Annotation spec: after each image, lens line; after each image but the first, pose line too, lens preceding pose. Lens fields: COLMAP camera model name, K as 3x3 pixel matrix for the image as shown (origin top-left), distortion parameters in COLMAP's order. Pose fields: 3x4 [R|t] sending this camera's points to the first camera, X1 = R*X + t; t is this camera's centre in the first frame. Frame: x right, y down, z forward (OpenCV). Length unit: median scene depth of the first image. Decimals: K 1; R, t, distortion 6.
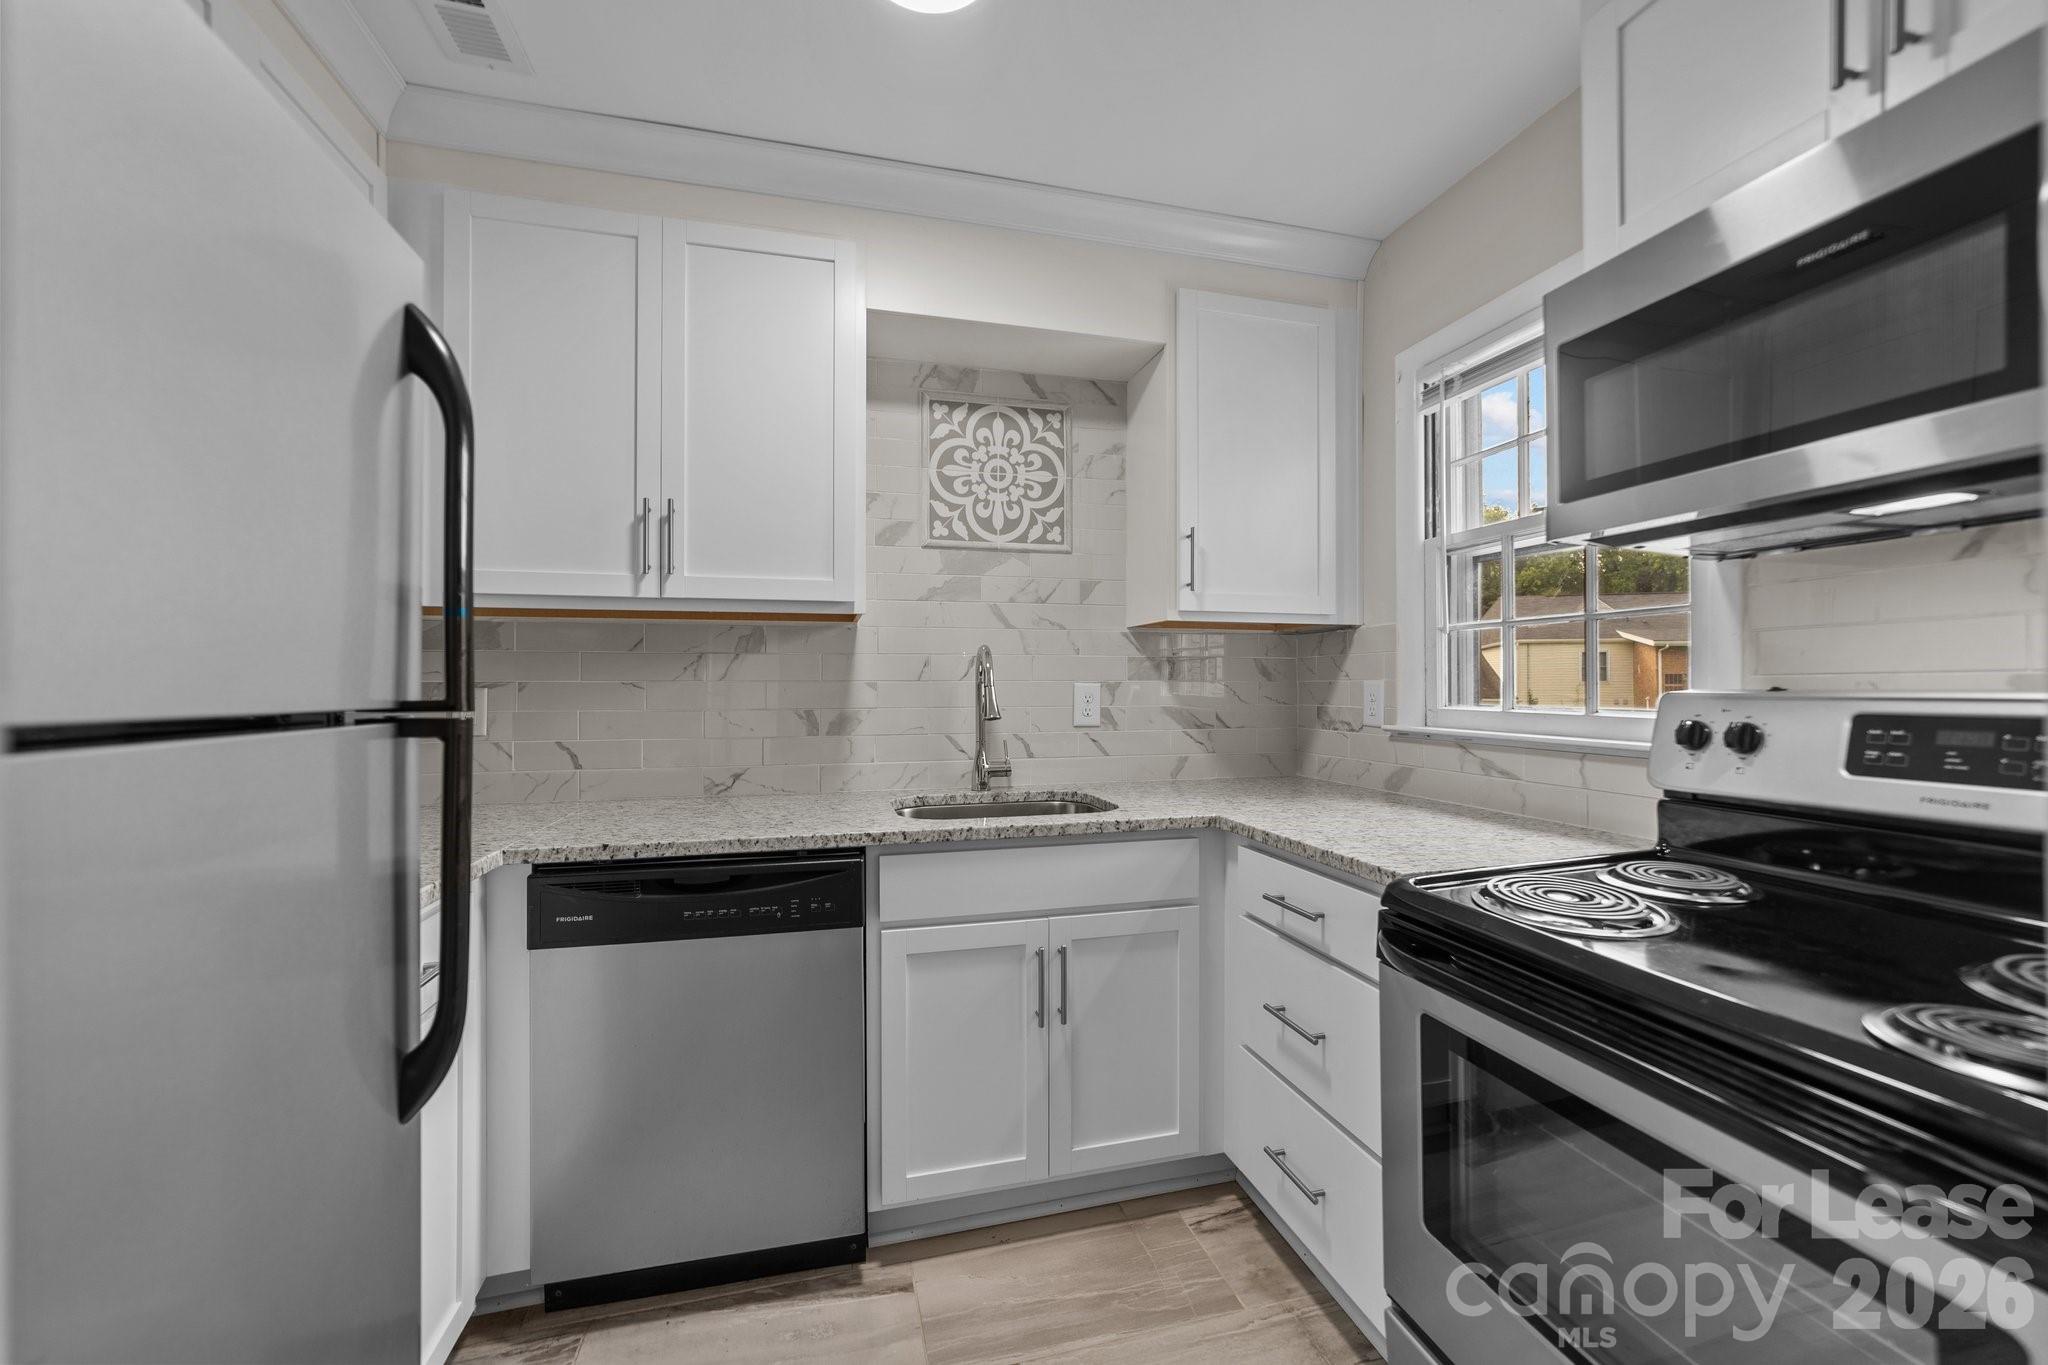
lens RADIAL K [[790.5, 0, 1014.7], [0, 790.5, 676.0], [0, 0, 1]] dist [-0.009359, 0.003954]
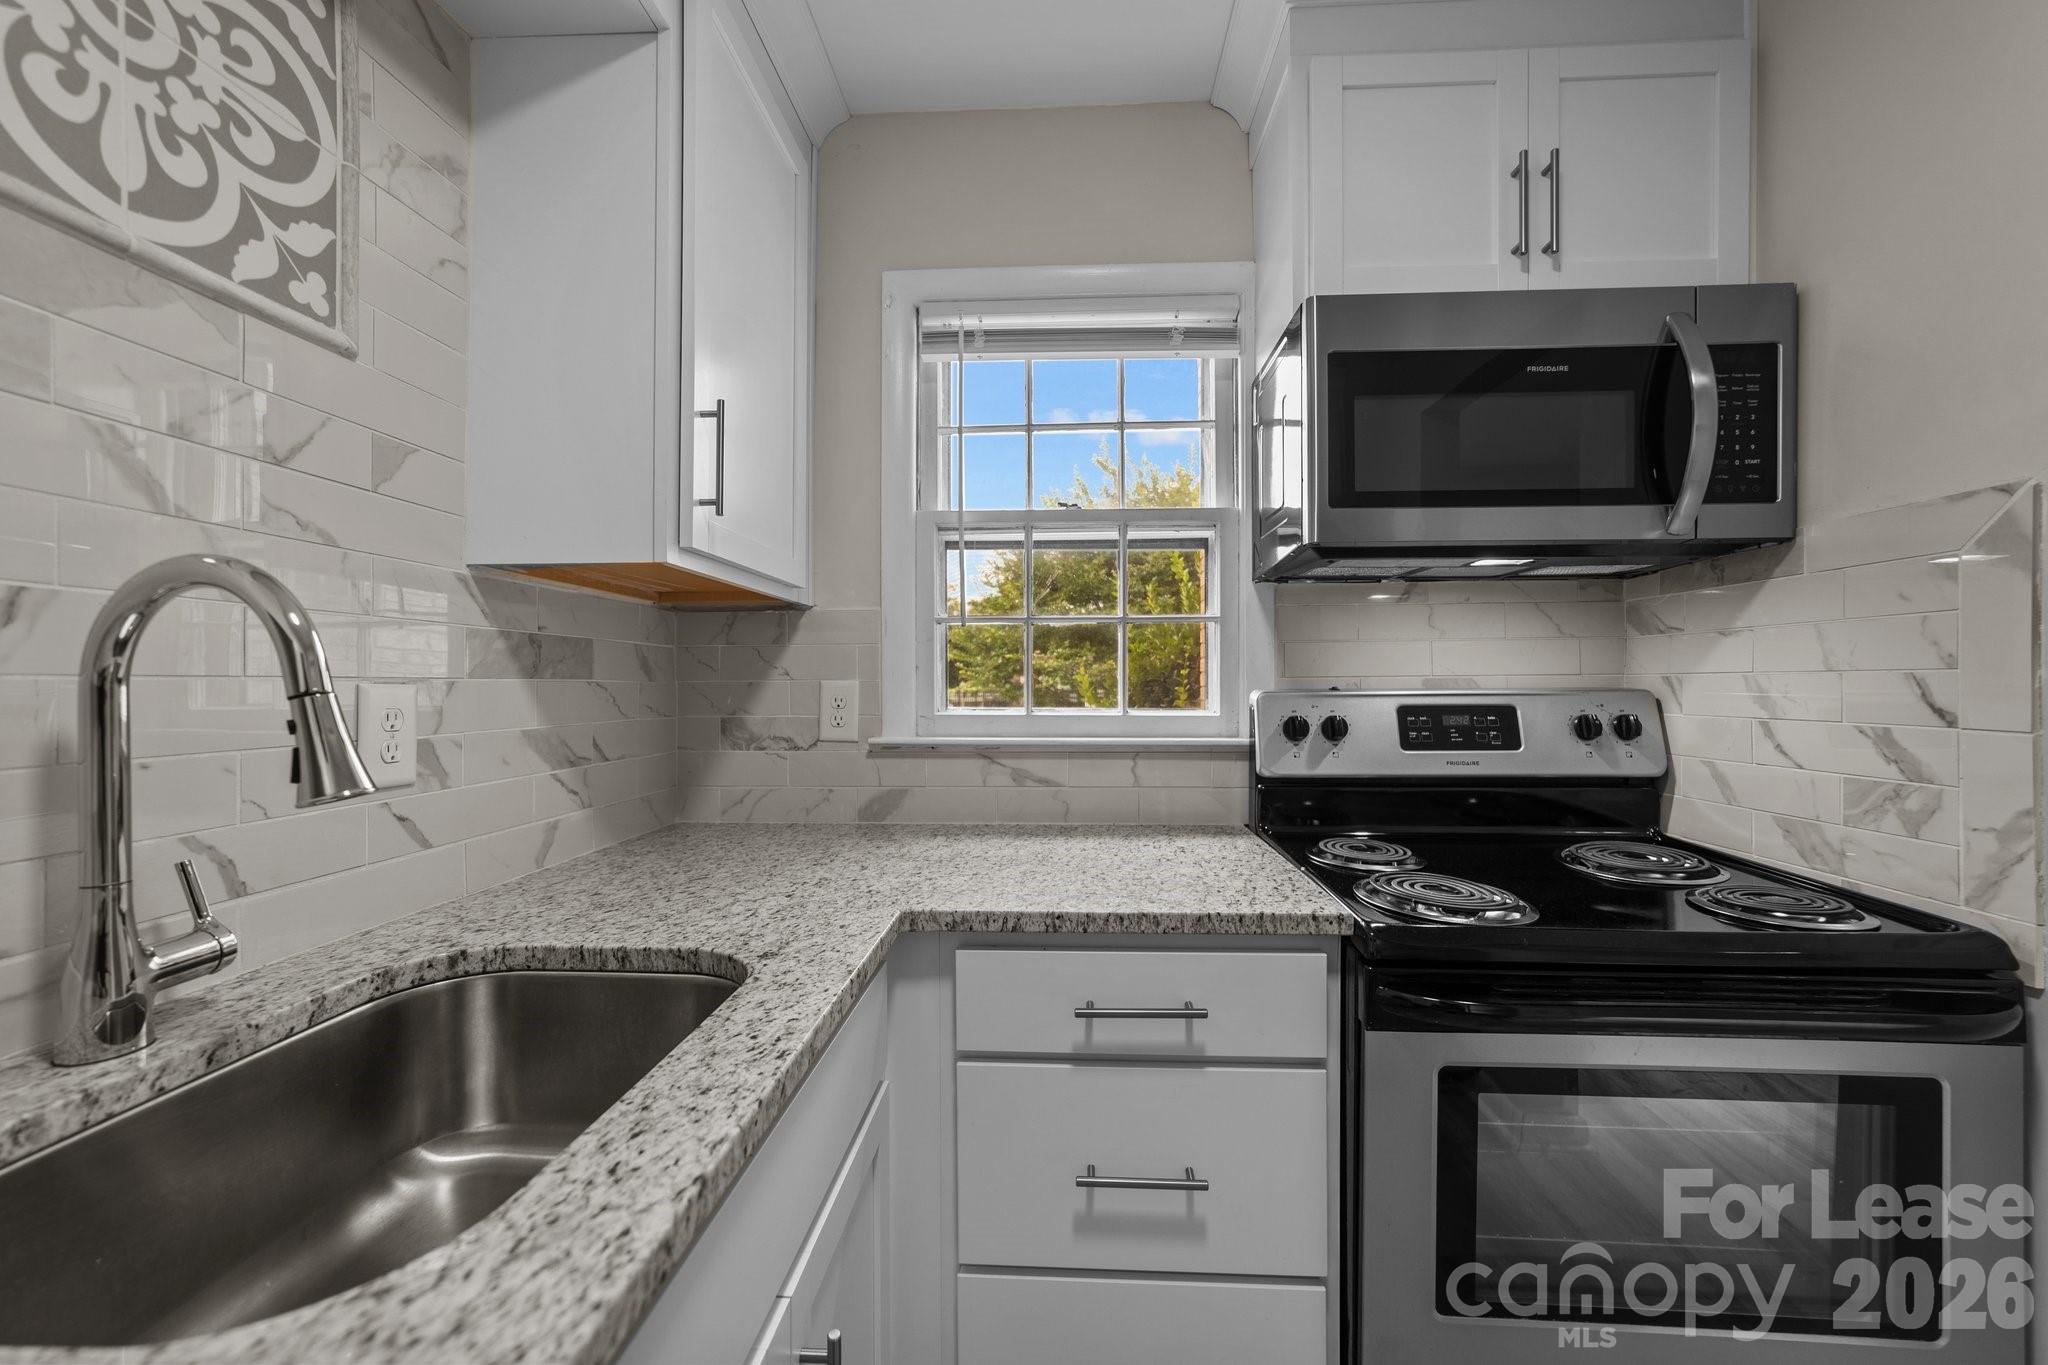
lens RADIAL K [[790.5, 0, 1029.8], [0, 790.5, 680.6], [0, 0, 1]] dist [-0.009359, 0.003954]
pose [[0.293738, 0.004387, 0.955876, -0.211379], [-0.008650, 0.999961, -0.001932, 0.005224], [-0.955847, -0.007701, 0.293764, 0.570466]]
